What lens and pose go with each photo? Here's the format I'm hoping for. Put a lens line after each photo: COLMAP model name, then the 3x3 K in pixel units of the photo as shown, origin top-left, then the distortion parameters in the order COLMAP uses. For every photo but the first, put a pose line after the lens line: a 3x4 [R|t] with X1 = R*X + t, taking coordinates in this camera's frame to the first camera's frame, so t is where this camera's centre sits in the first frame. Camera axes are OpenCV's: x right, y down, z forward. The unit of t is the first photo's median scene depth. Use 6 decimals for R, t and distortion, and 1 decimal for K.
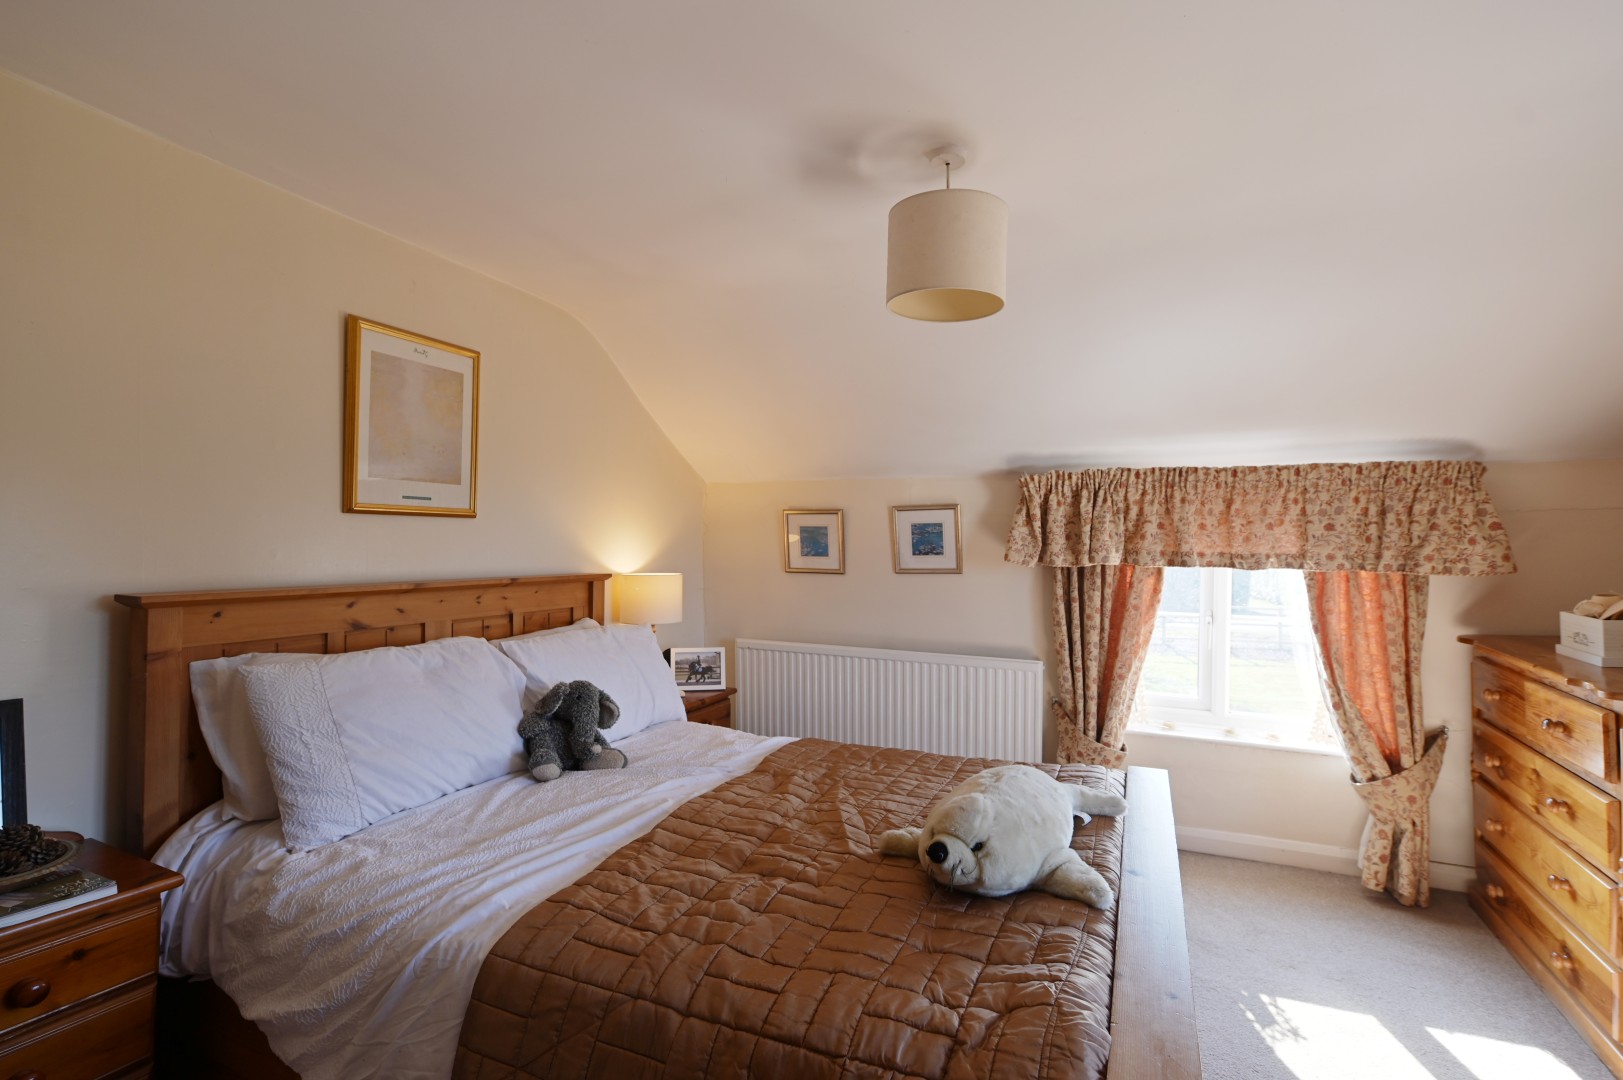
lens RADIAL K [[769.2, 0, 802.3], [0, 769.2, 534.3], [0, 0, 1]] dist [-0.006506, 0.000050]
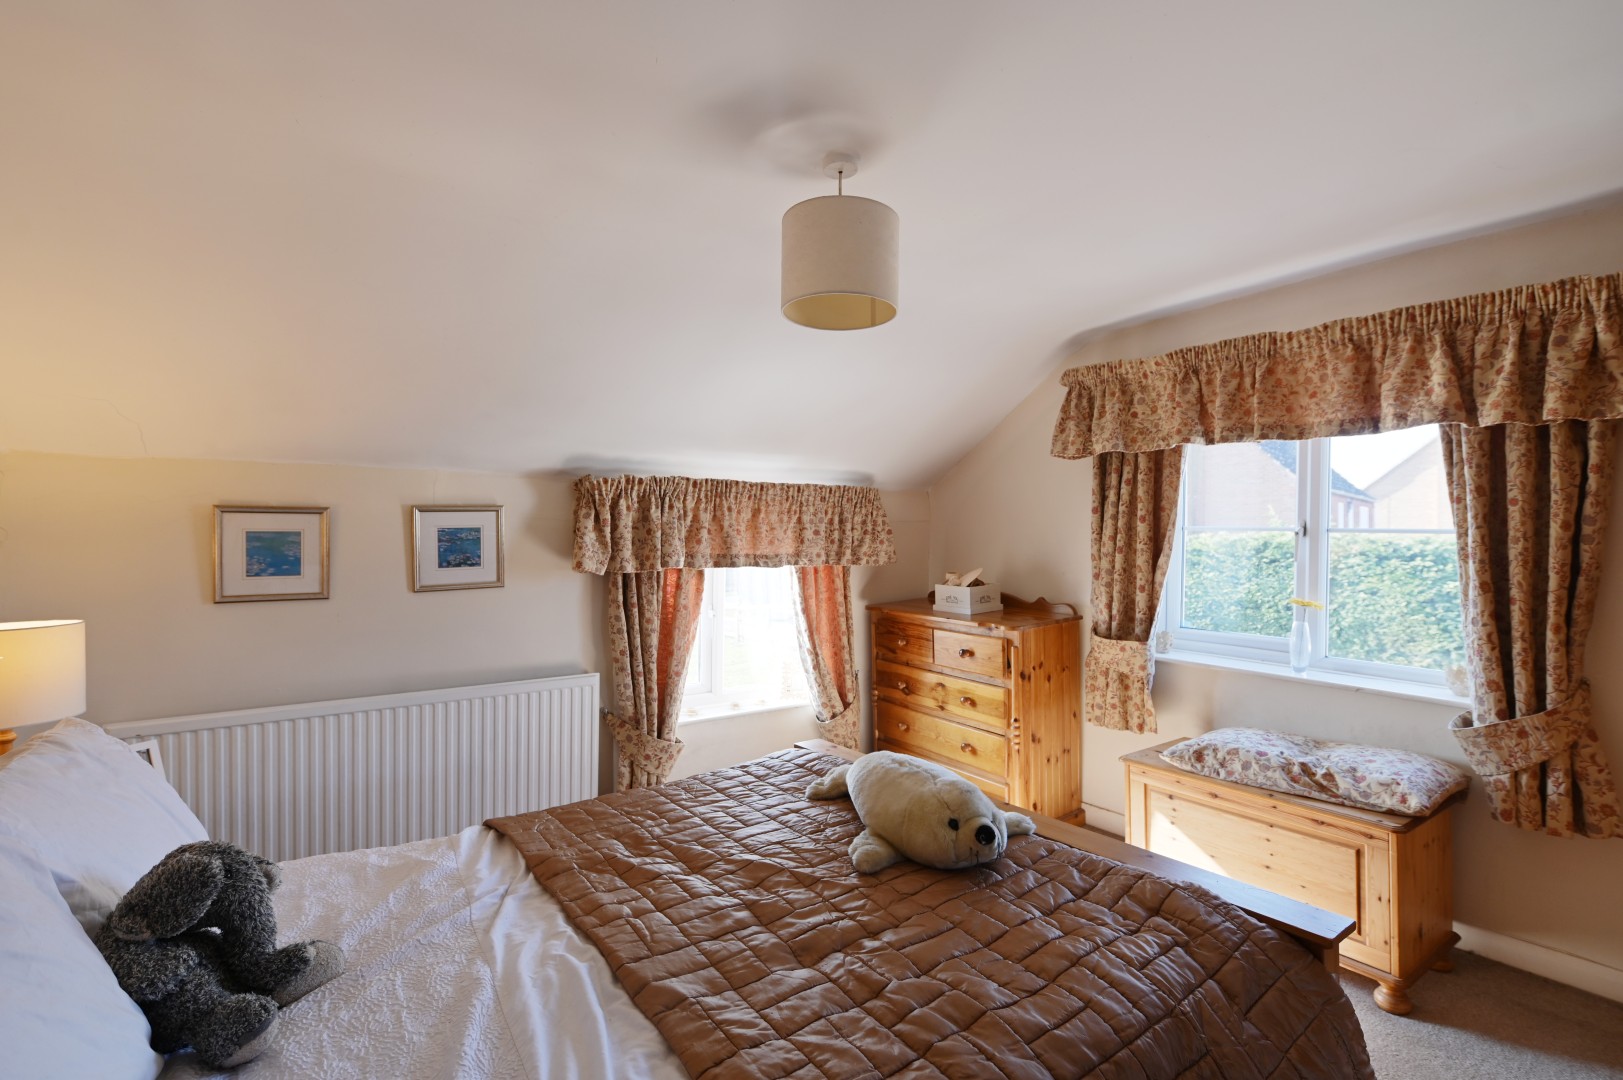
lens RADIAL K [[769.2, 0, 803.3], [0, 769.2, 537.0], [0, 0, 1]] dist [-0.006506, 0.000050]
pose [[0.481735, -0.006392, 0.876294, -0.443894], [0.006671, 0.999971, 0.003627, -0.006143], [-0.876292, 0.004099, 0.481764, 0.347627]]
